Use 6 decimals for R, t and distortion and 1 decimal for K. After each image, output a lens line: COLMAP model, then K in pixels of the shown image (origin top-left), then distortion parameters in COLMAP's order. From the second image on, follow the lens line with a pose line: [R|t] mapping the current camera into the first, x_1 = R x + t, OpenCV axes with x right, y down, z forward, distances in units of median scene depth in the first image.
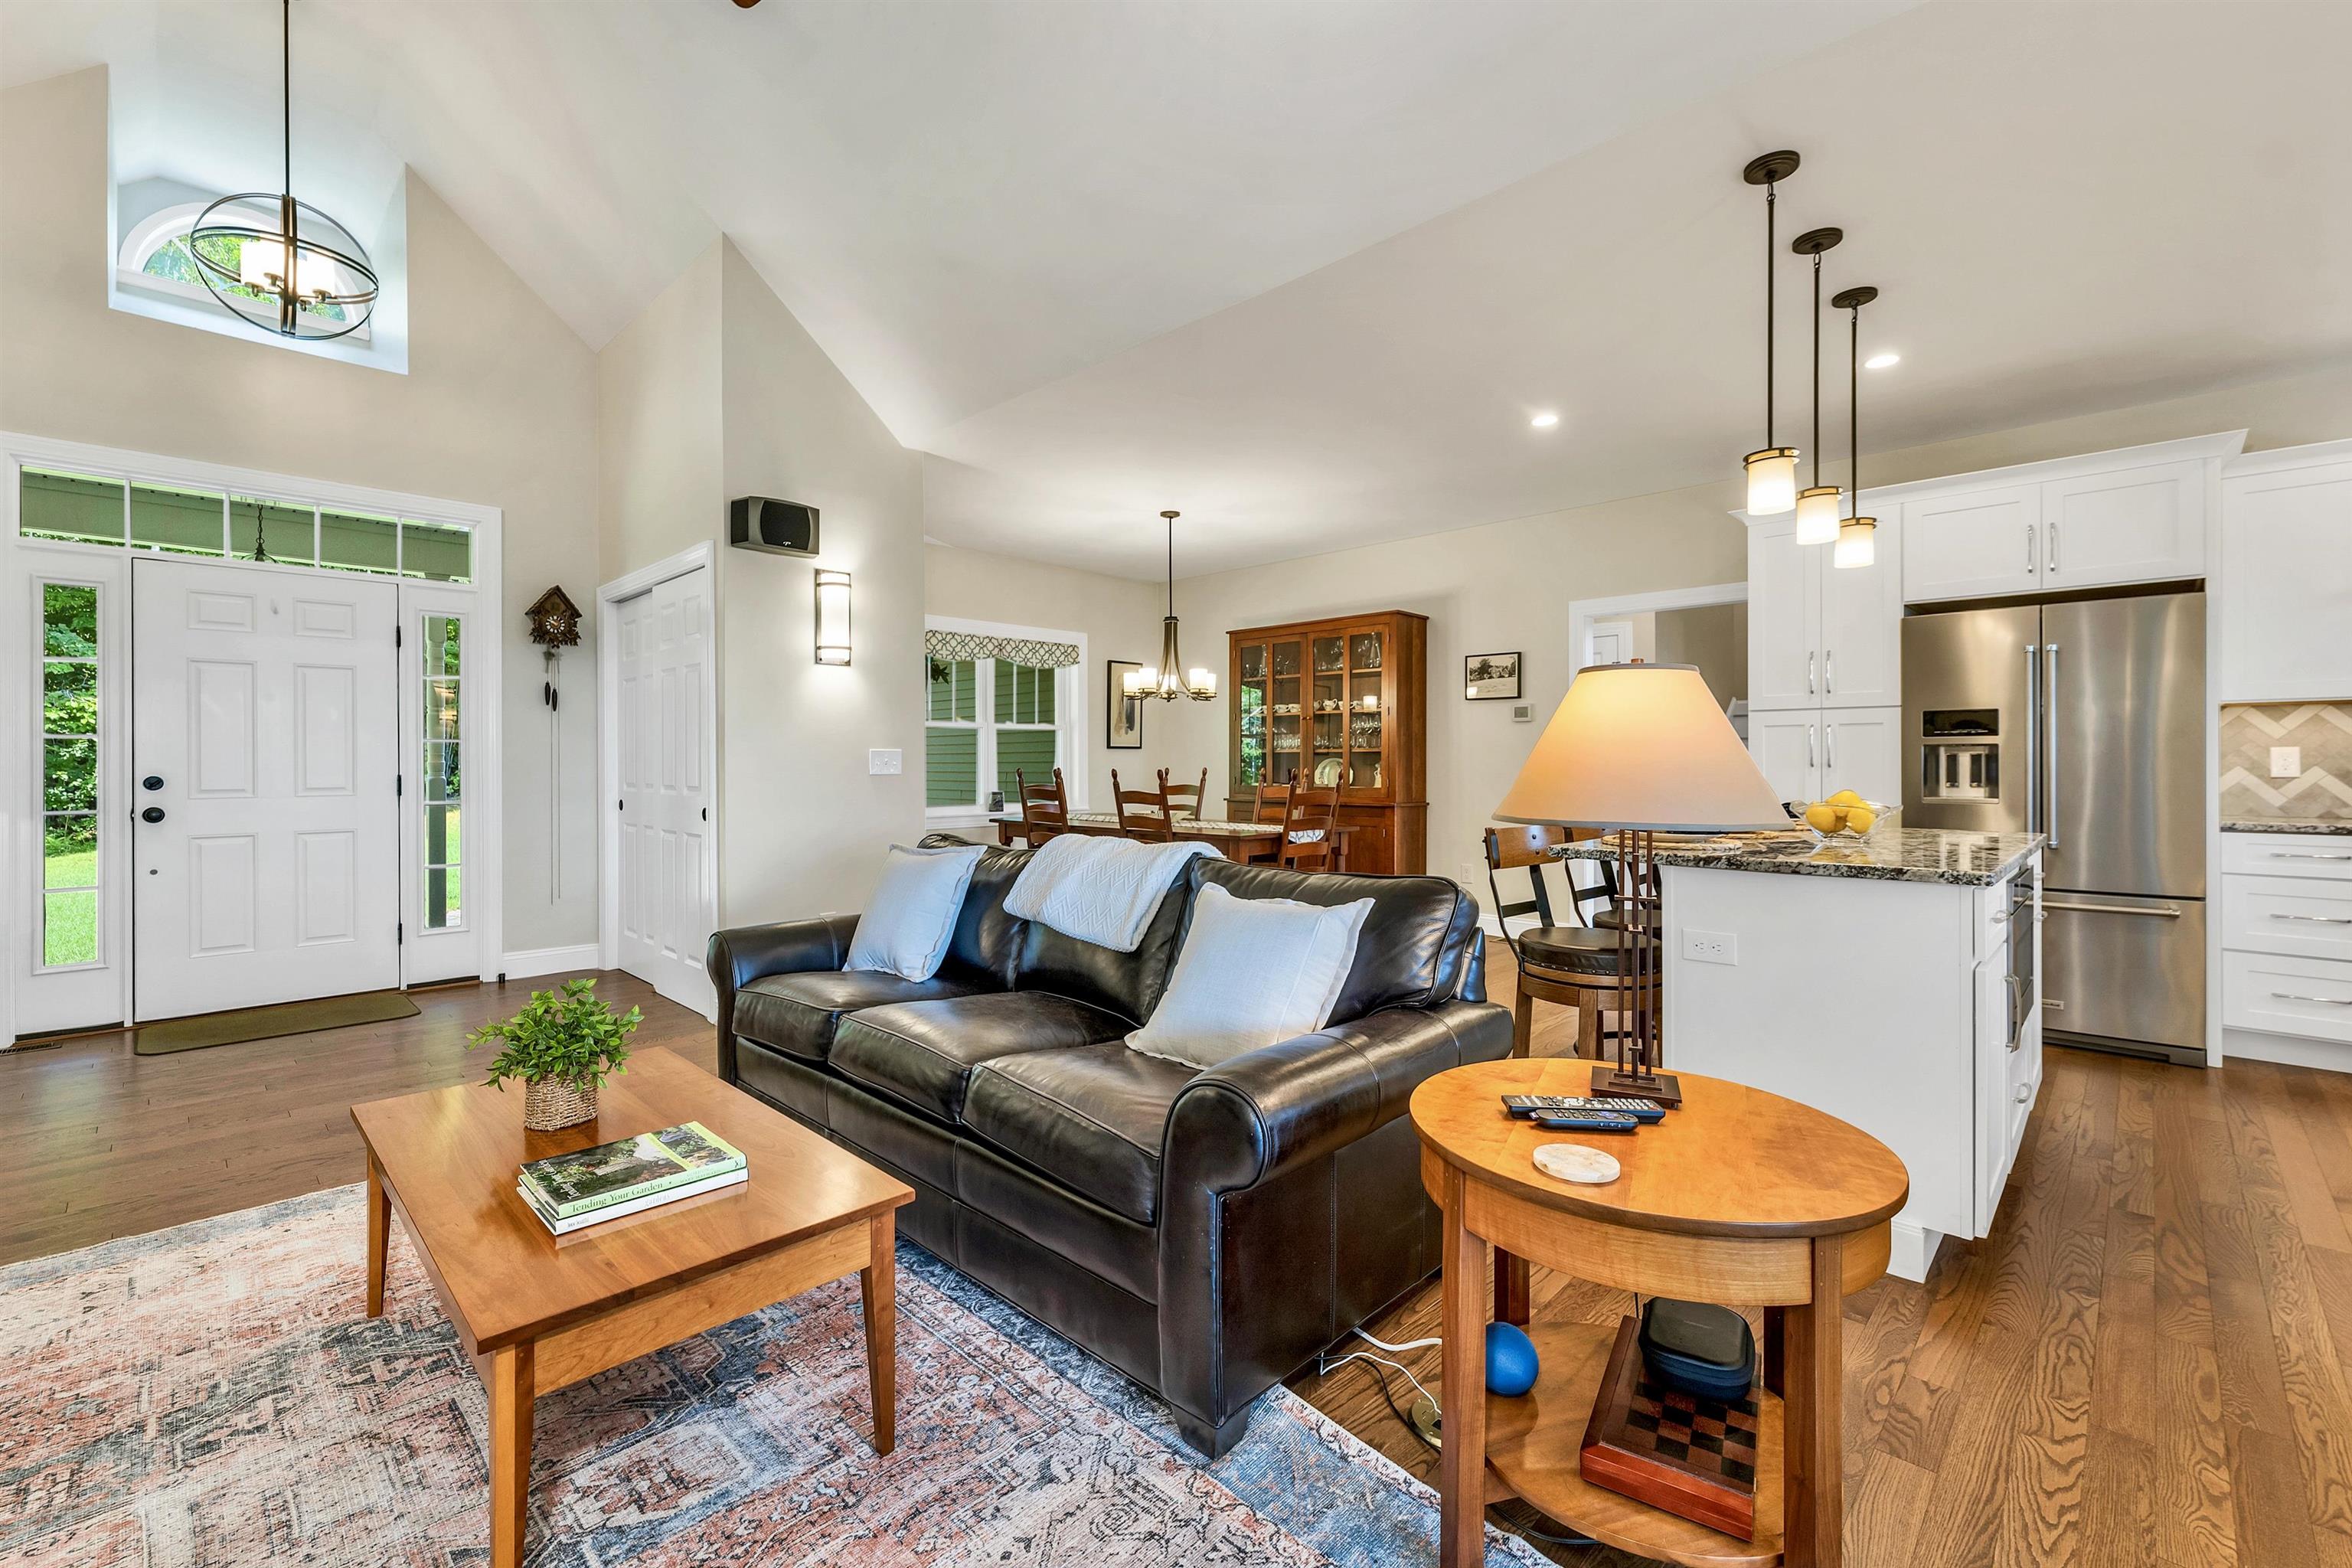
lens RADIAL K [[984.7, 0, 1176.3], [0, 984.7, 760.6], [0, 0, 1]] dist [-0.000139, 0.000043]
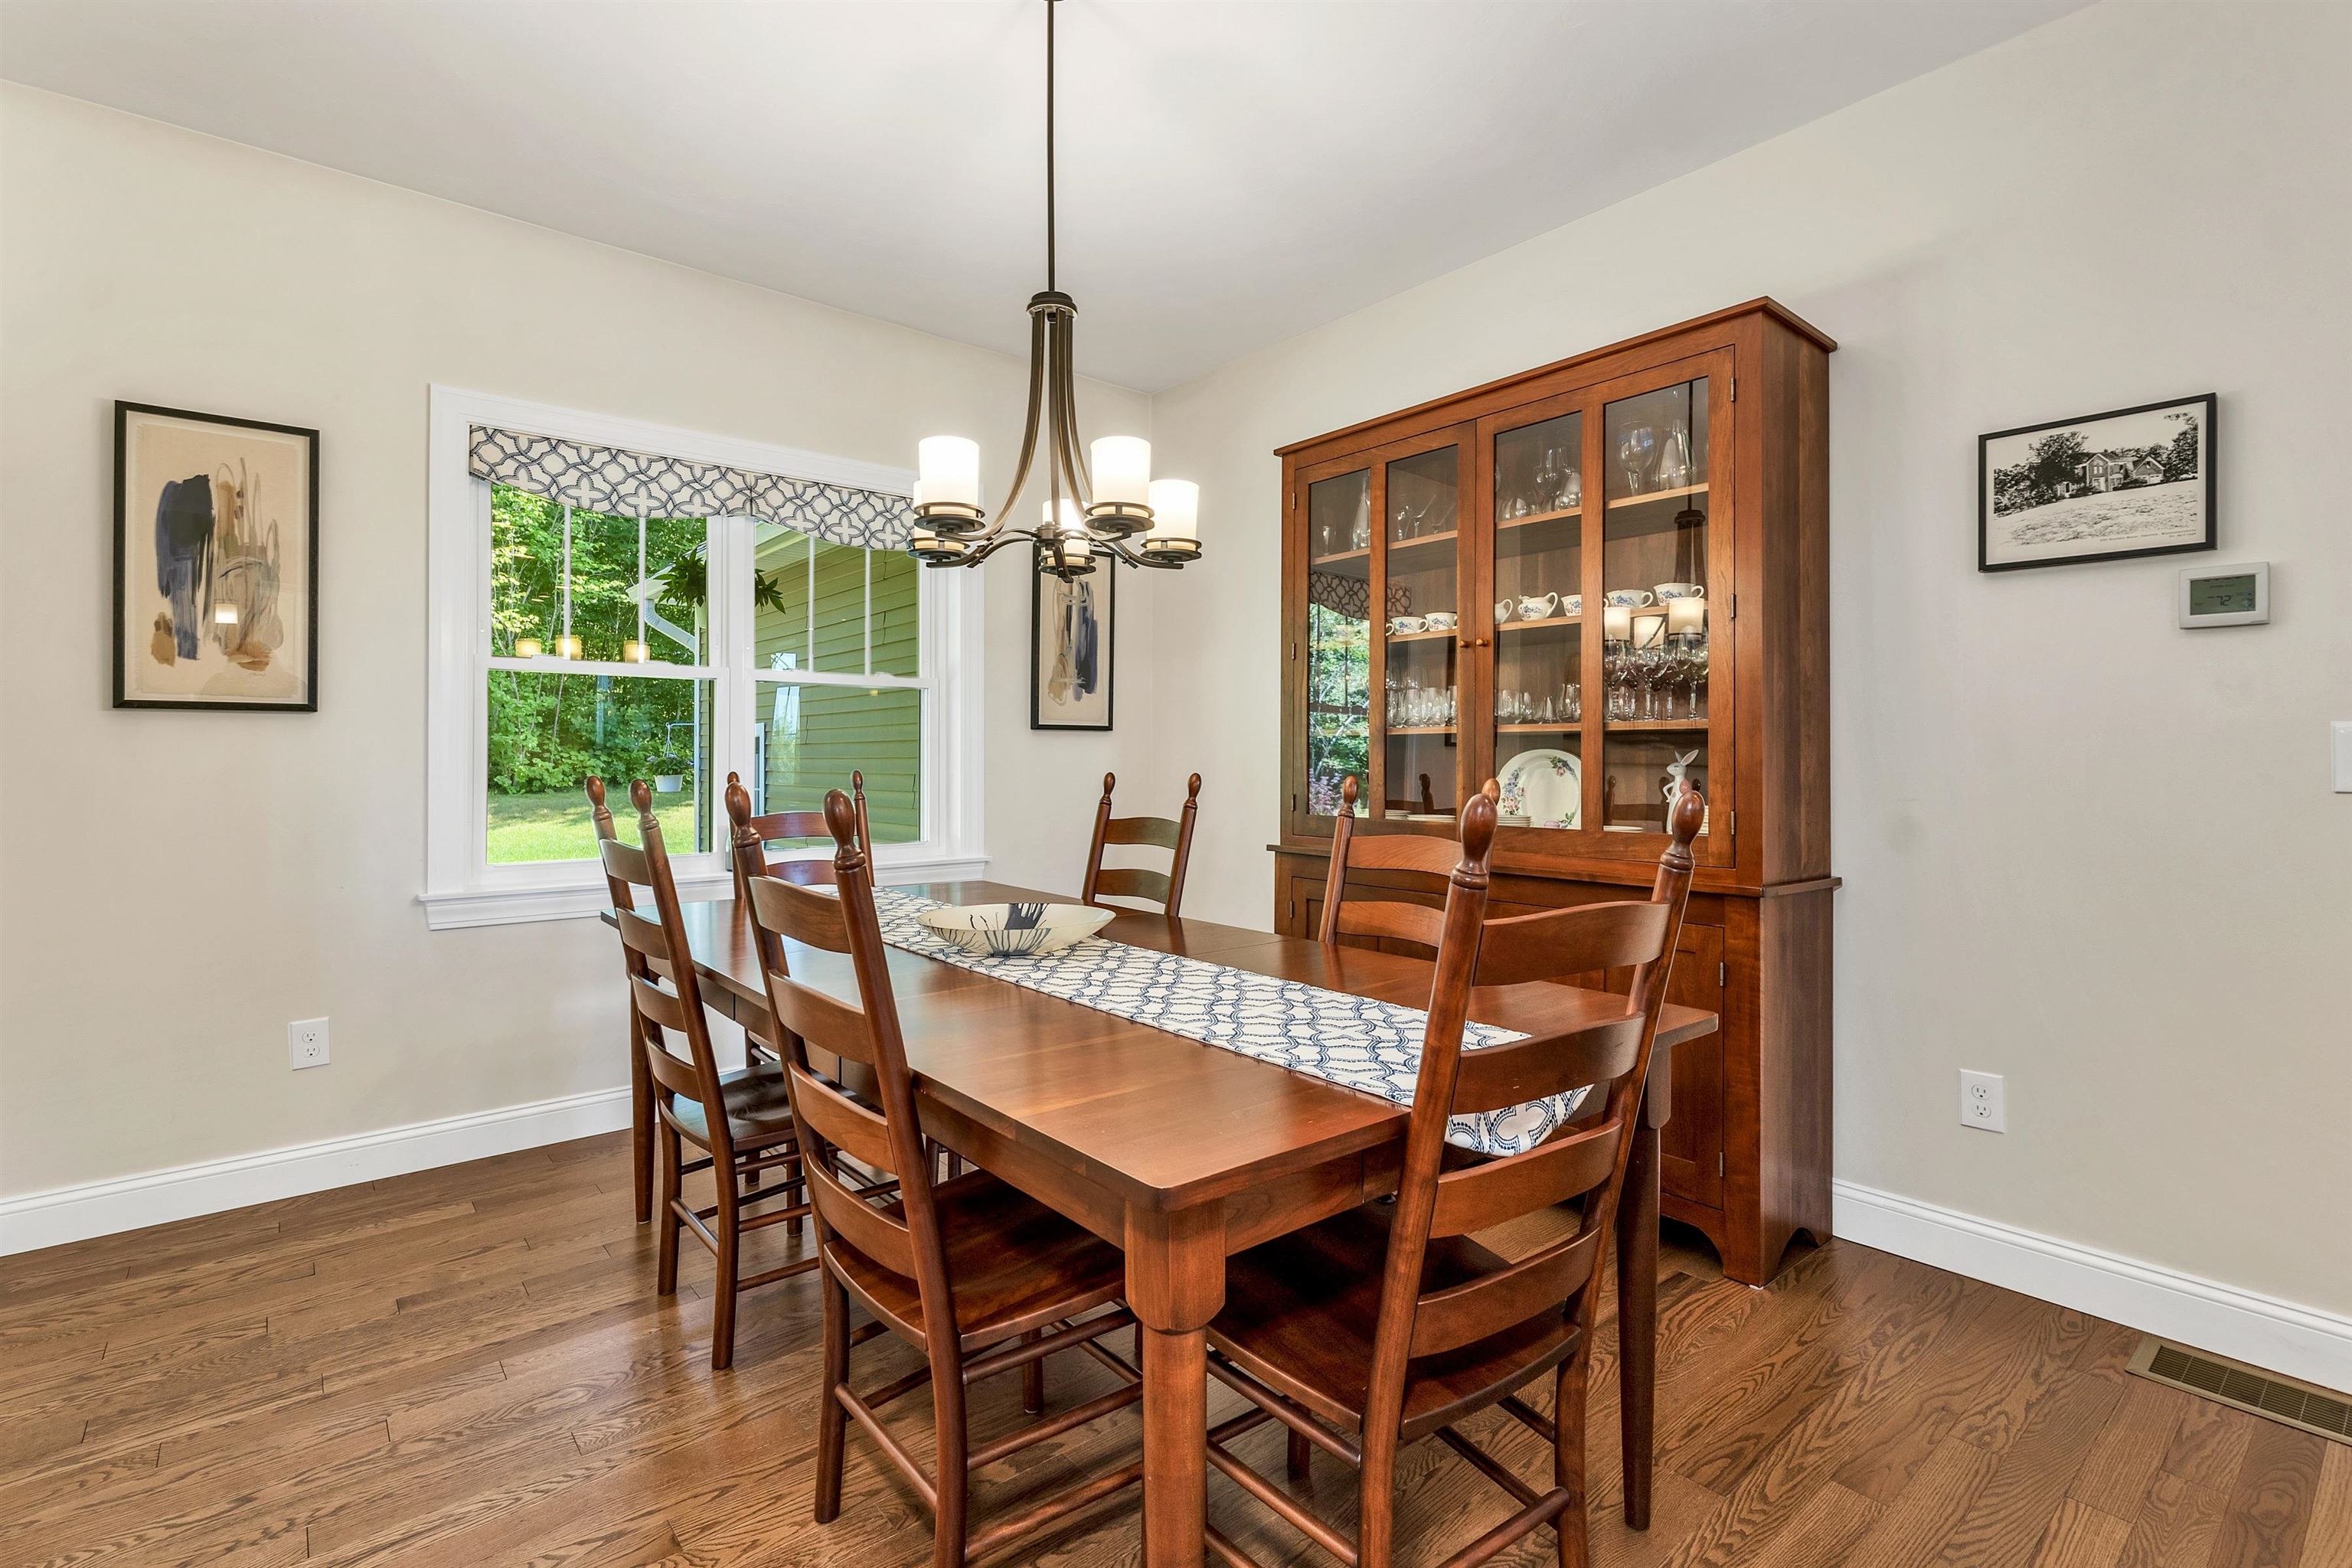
lens RADIAL K [[1092.5, 0, 1171.9], [0, 1092.5, 762.3], [0, 0, 1]] dist [0.002207, 0.000516]
pose [[0.995050, 0.003109, -0.099331, 0.059490], [-0.002662, 0.999986, 0.004632, 0.001375], [0.099344, -0.004345, 0.995044, 0.580306]]
